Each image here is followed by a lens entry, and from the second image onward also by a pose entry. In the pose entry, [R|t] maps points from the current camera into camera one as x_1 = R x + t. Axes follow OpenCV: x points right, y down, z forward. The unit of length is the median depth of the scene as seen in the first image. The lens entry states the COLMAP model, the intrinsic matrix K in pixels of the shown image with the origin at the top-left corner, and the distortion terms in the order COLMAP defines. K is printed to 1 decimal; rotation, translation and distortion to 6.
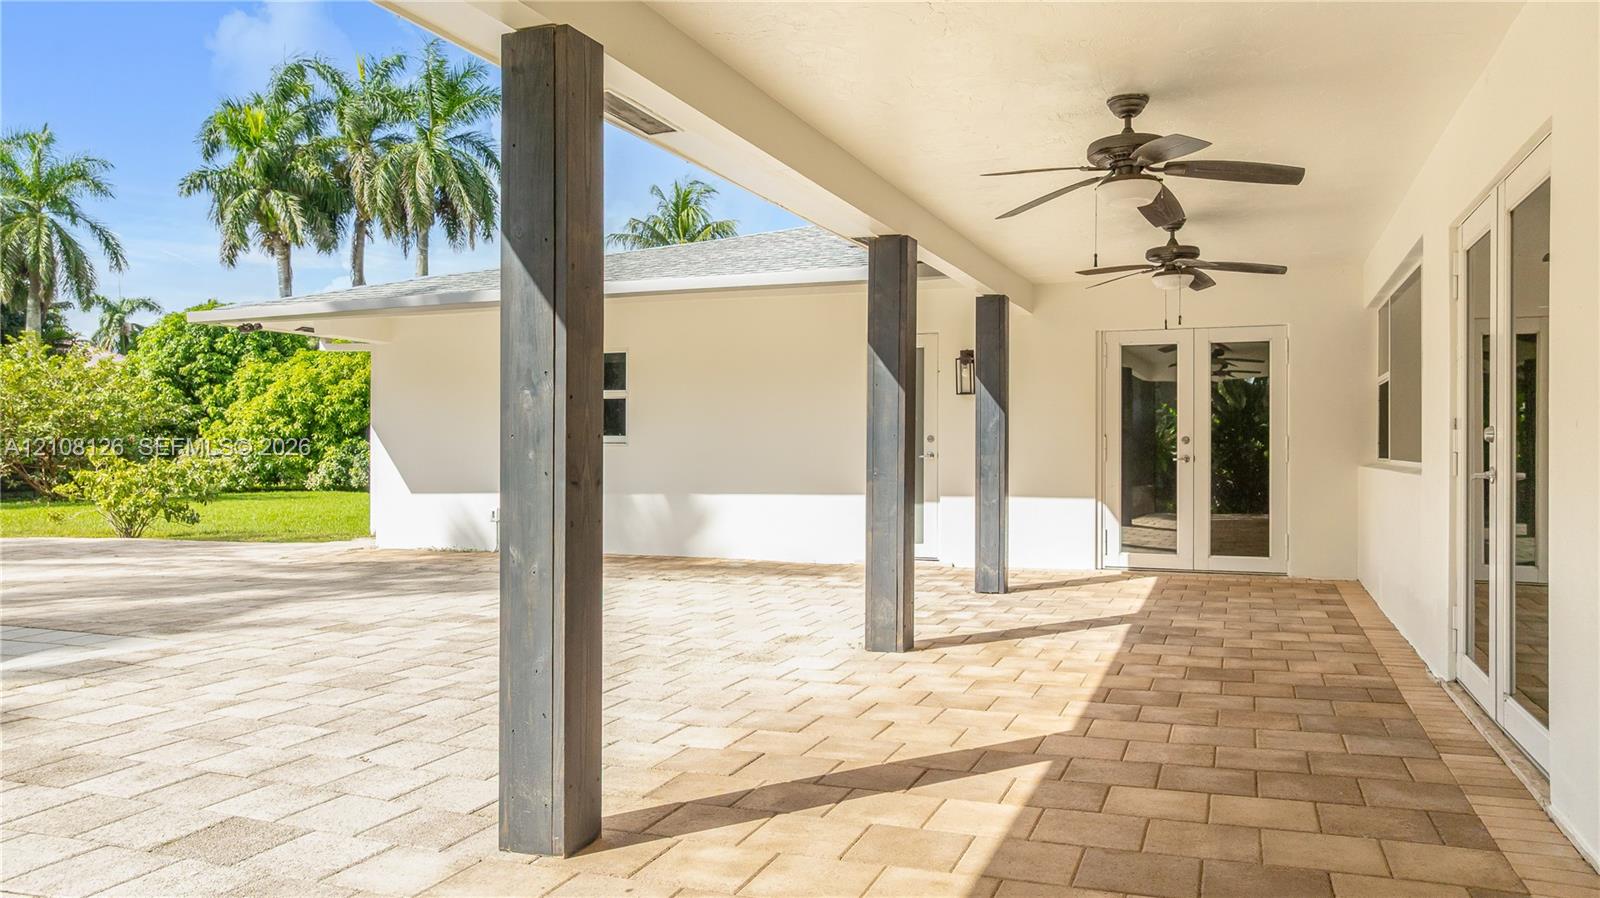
lens RADIAL K [[1133.9, 0, 800.0], [0, 1133.9, 449.0], [0, 0, 1]] dist [-0.011537, -0.003347]
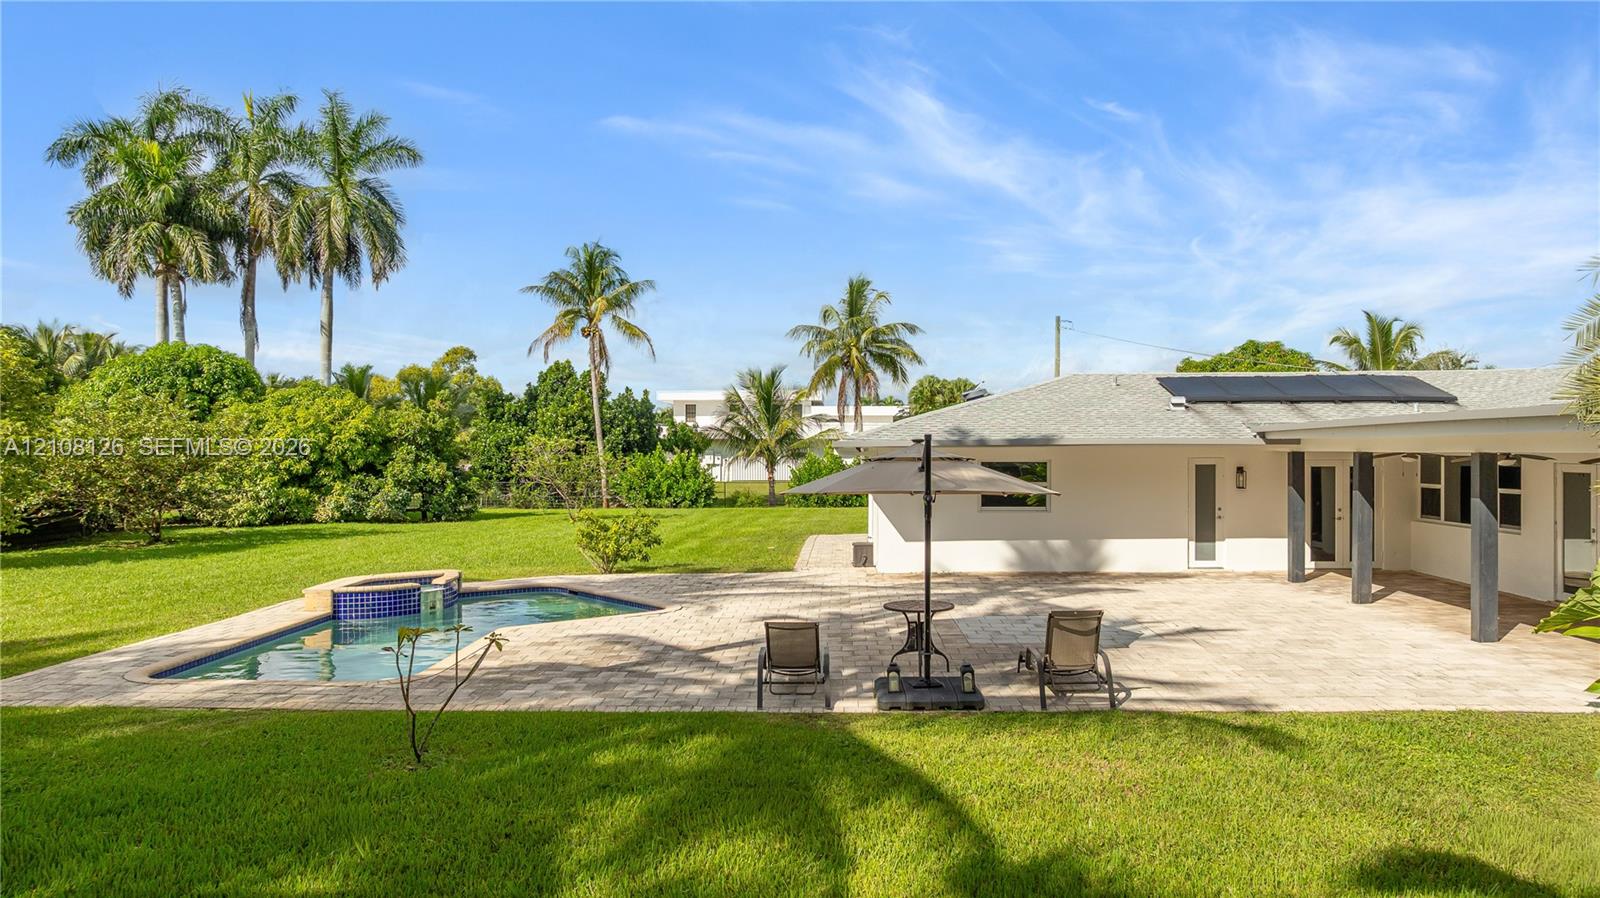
lens RADIAL K [[1133.9, 0, 800.0], [0, 1133.9, 449.0], [0, 0, 1]] dist [-0.011537, -0.003347]
pose [[0.946822, -0.003807, 0.321735, -0.341321], [0.004171, 0.999991, -0.000441, -0.031775], [-0.321731, 0.001760, 0.946830, -0.182608]]
